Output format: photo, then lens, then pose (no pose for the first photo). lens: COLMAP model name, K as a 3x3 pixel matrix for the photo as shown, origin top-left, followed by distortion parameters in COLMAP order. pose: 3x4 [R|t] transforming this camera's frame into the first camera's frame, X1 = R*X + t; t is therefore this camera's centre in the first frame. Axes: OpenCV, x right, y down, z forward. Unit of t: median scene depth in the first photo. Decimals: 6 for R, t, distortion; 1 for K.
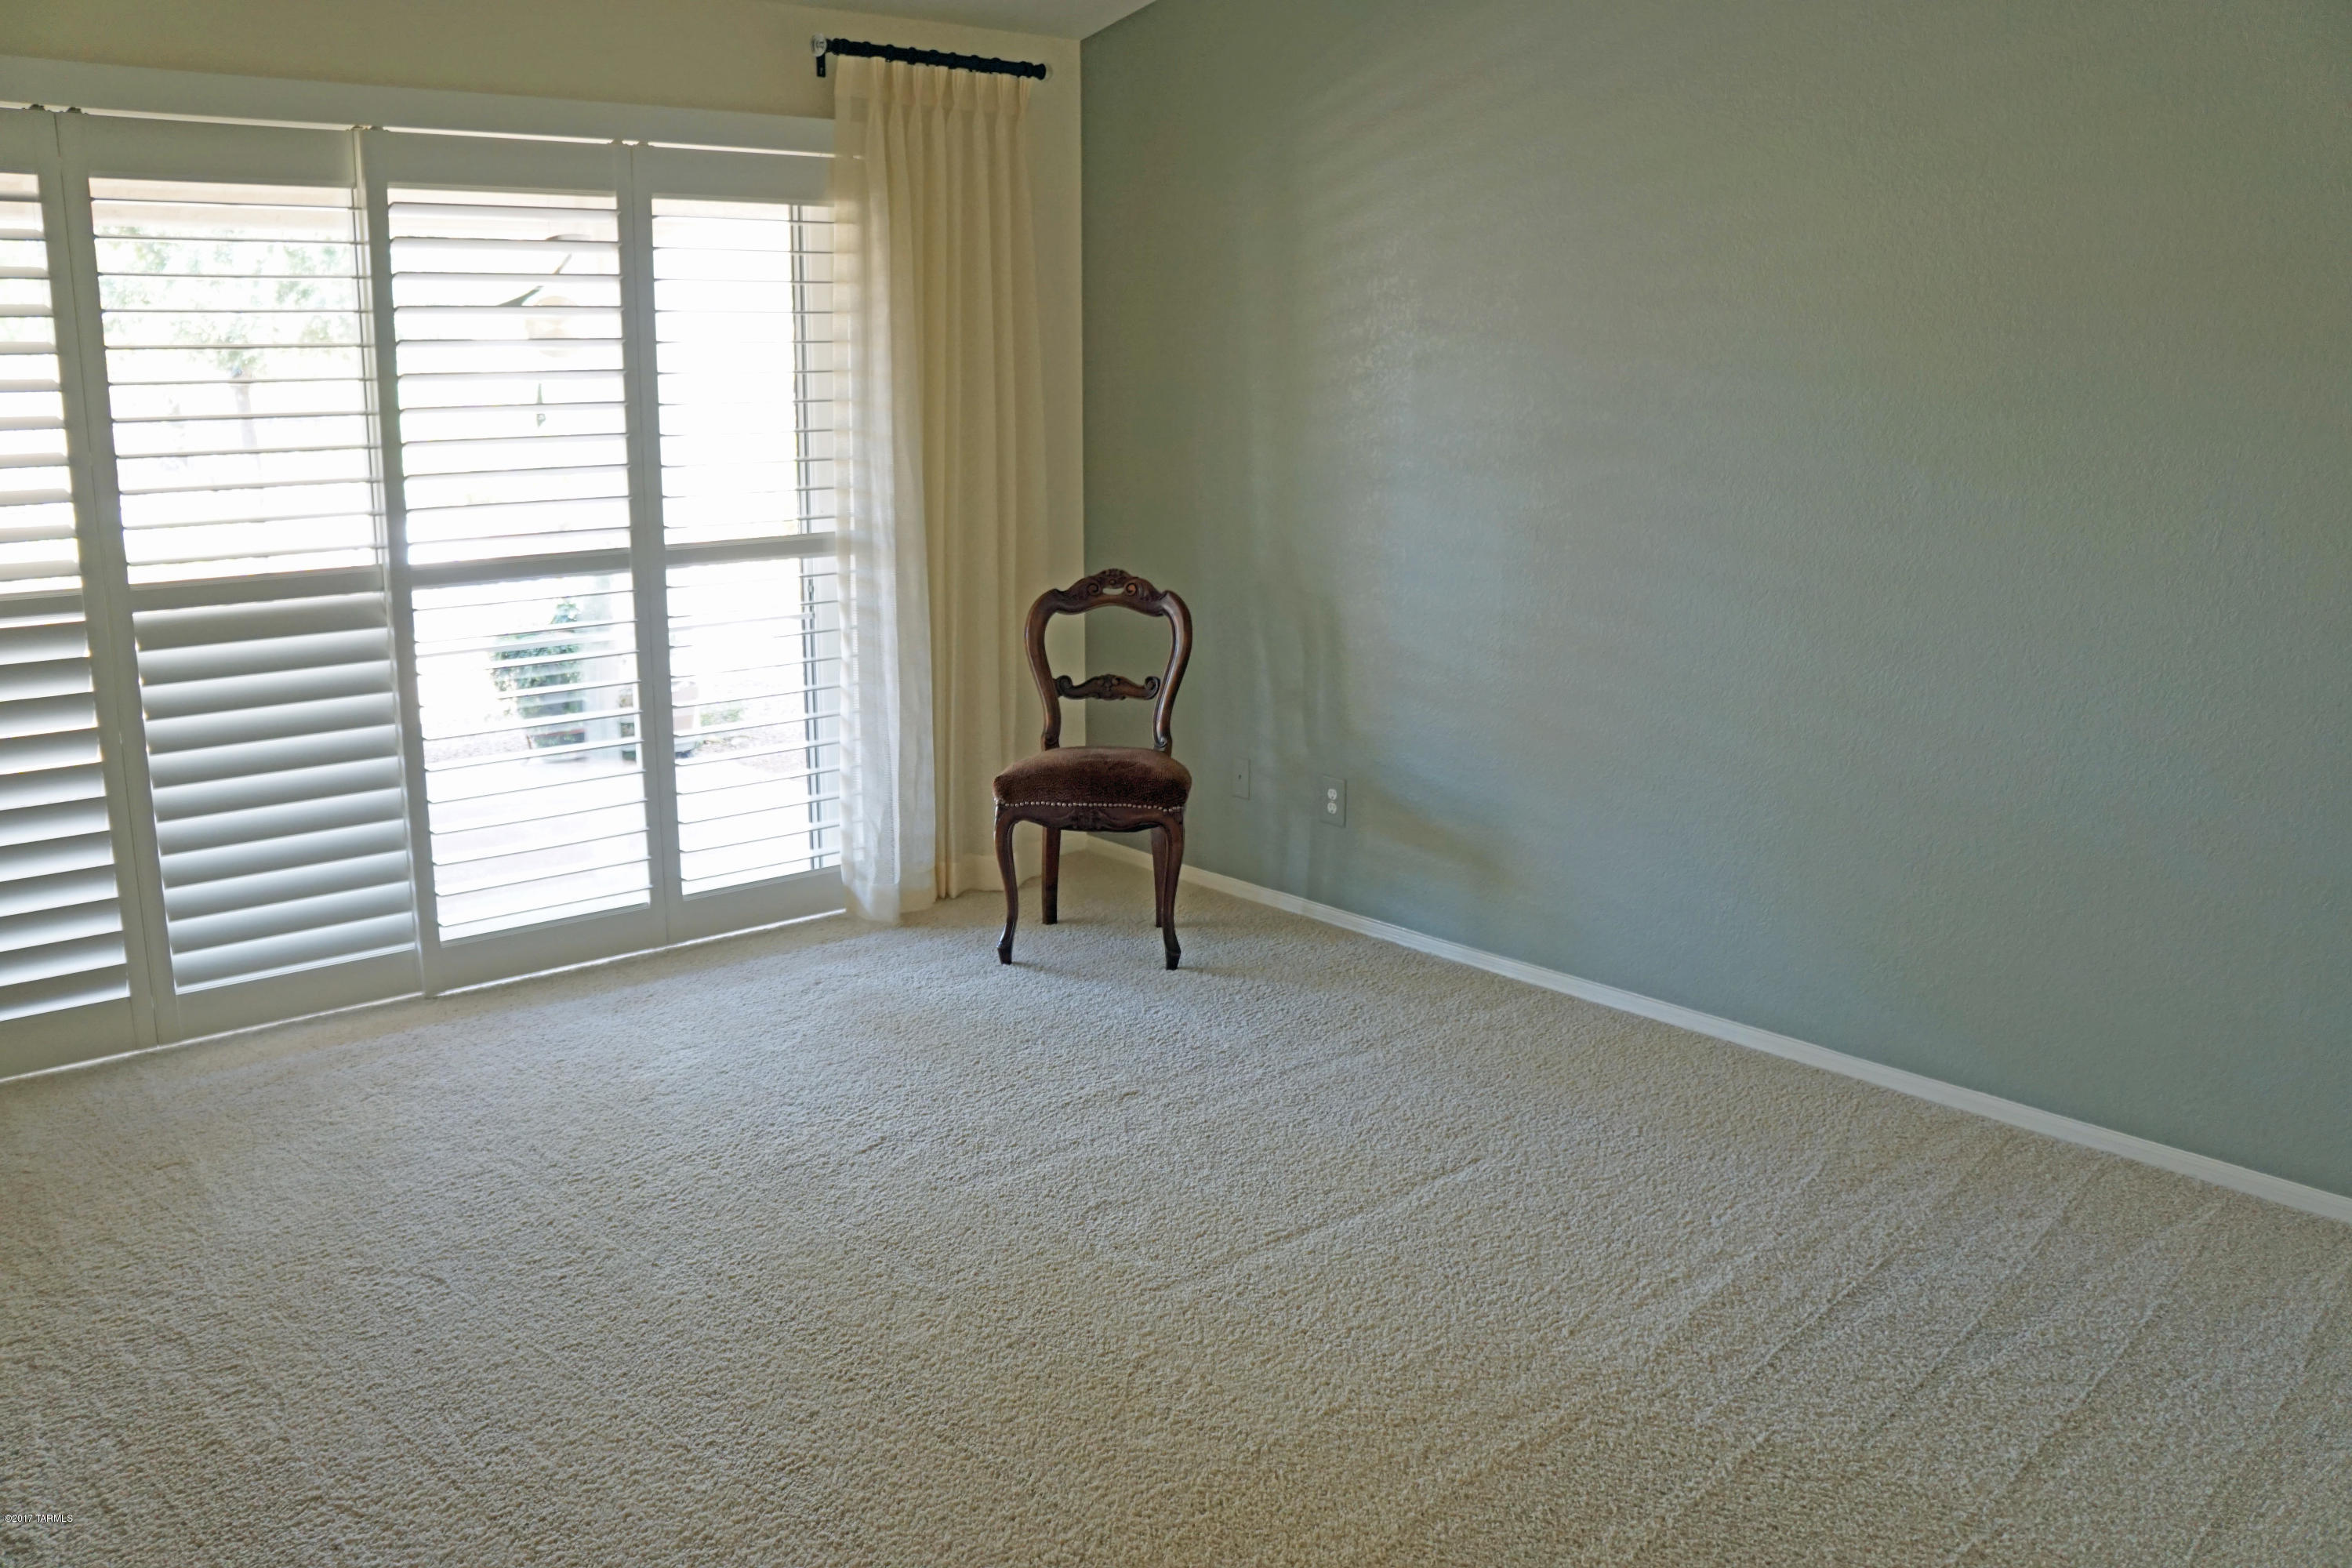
lens RADIAL K [[1925.8, 0, 1147.4], [0, 1925.8, 766.7], [0, 0, 1]] dist [-0.165411, 0.150896]
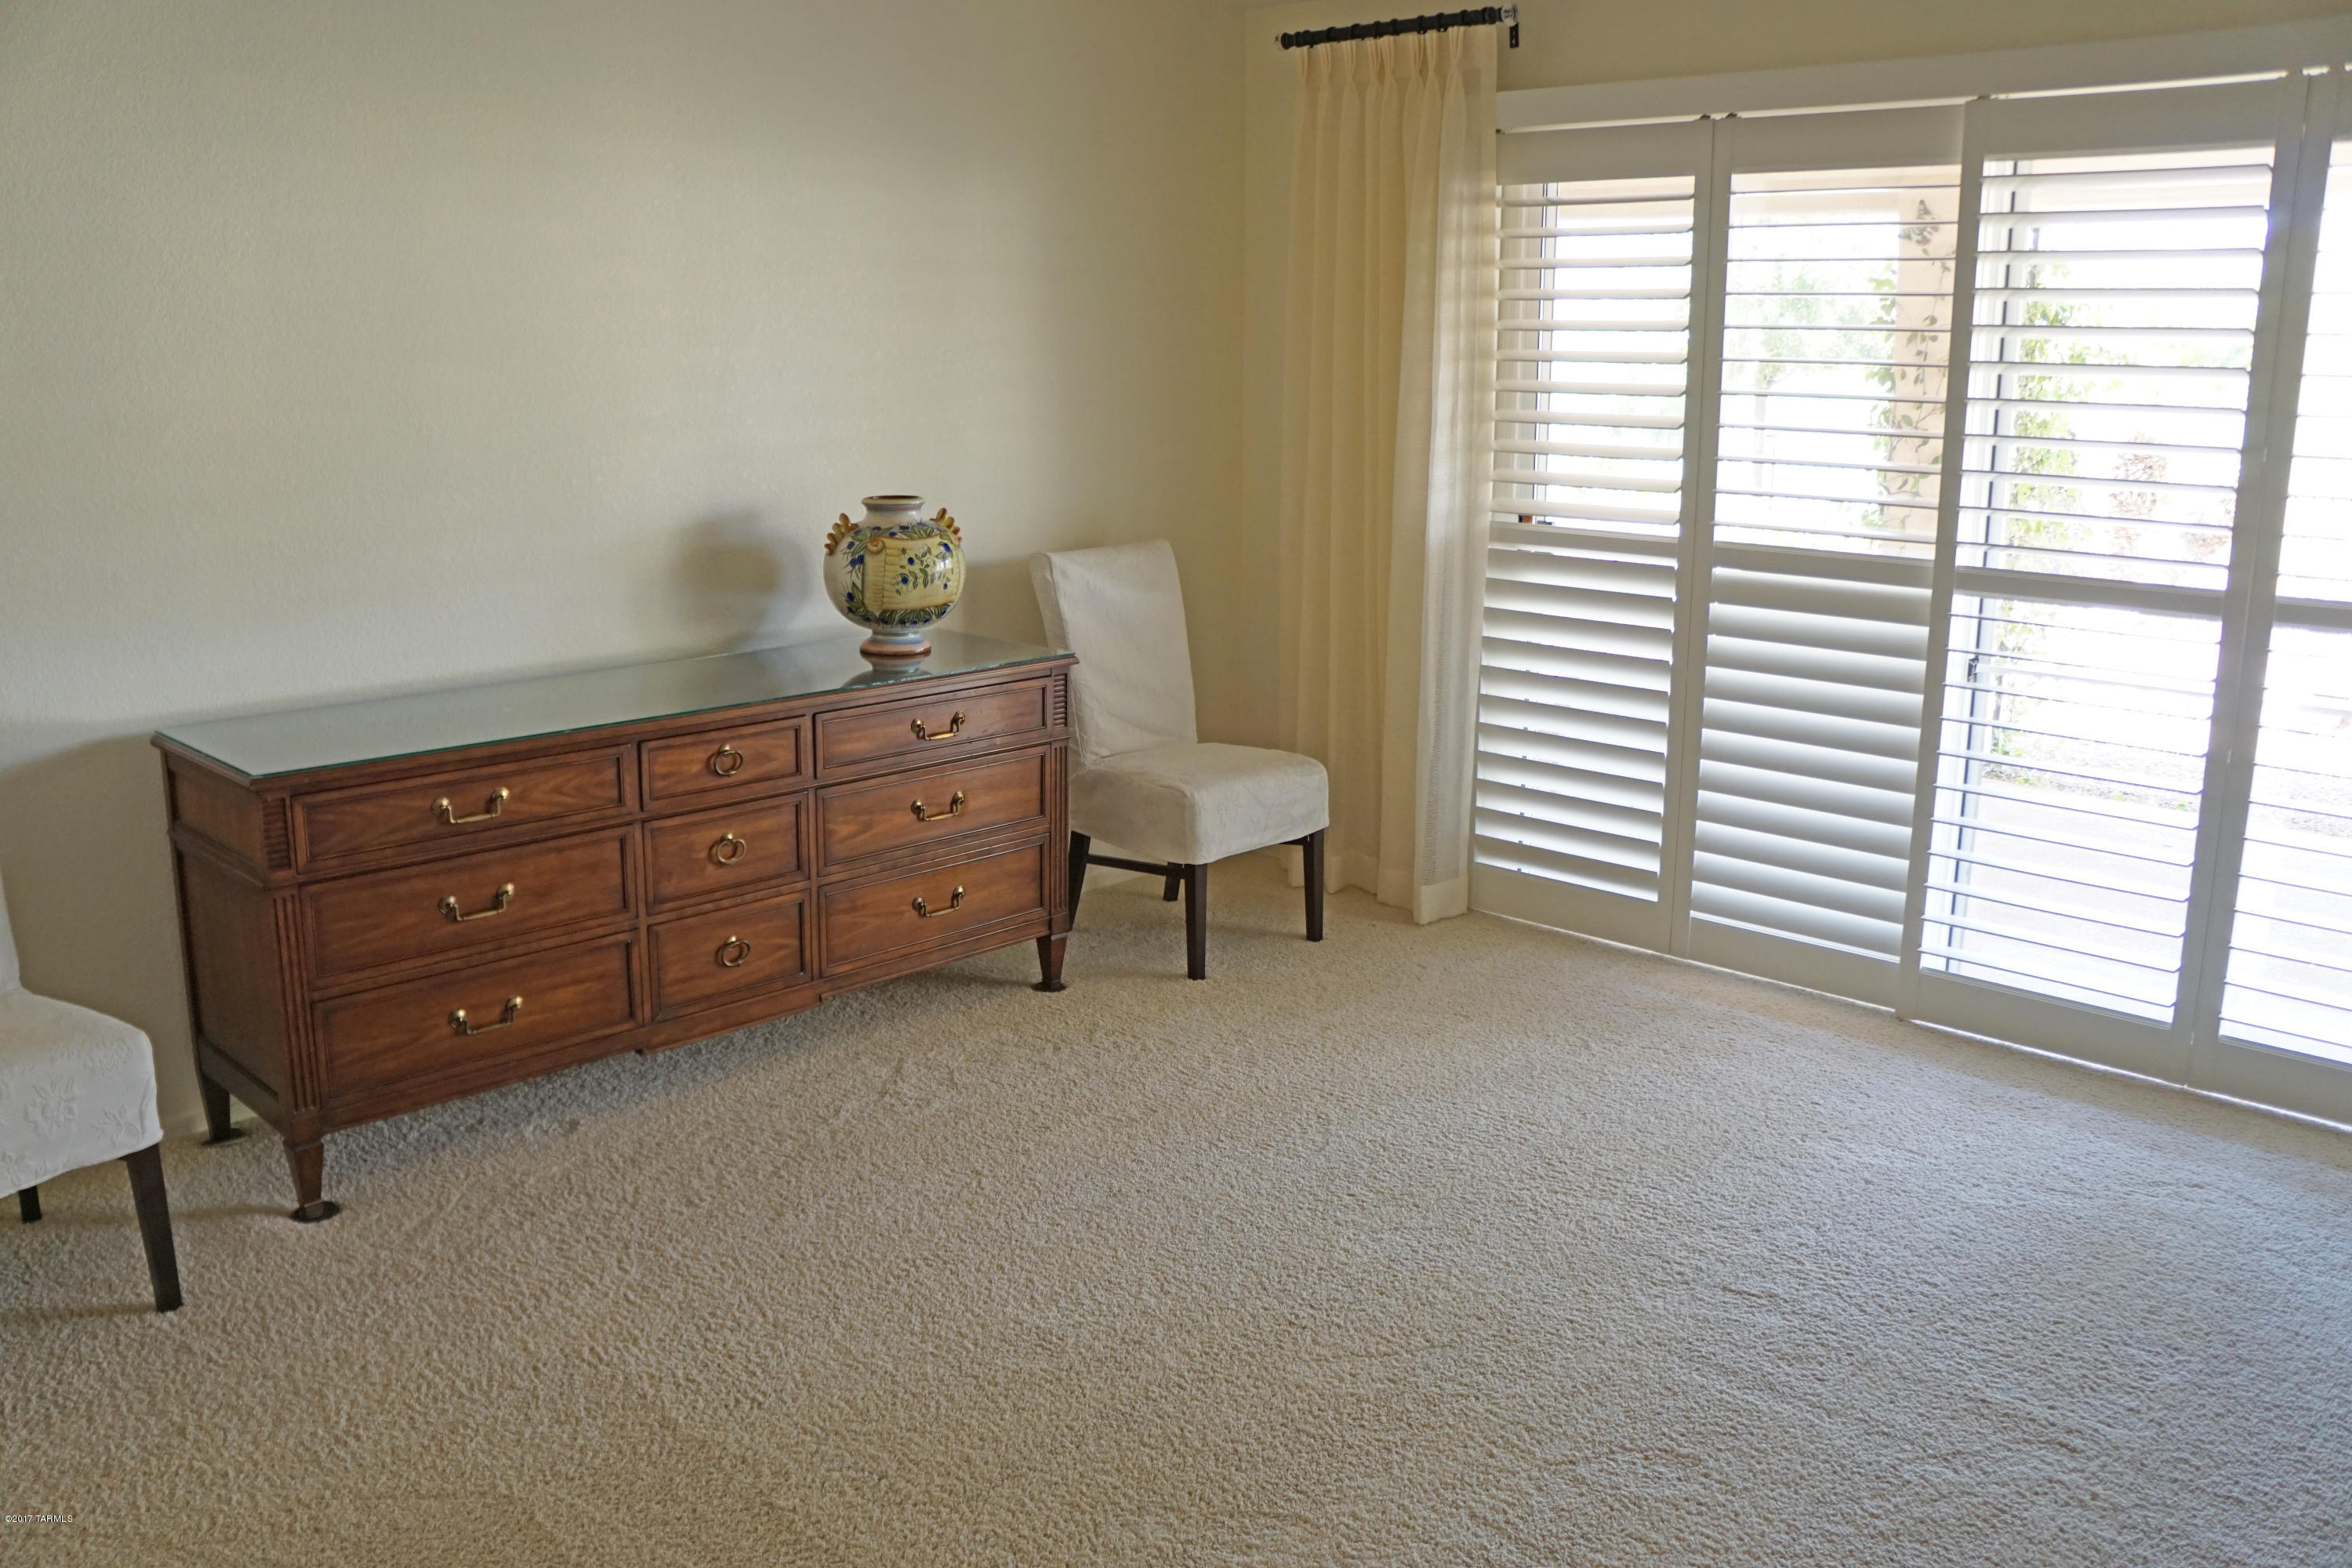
lens RADIAL K [[1925.8, 0, 1147.4], [0, 1925.8, 766.7], [0, 0, 1]] dist [-0.165411, 0.150896]
pose [[0.094281, 0.220691, -0.970776, 0.499560], [-0.205782, 0.958381, 0.197888, -0.114049], [0.974046, 0.181111, 0.135771, 0.502438]]
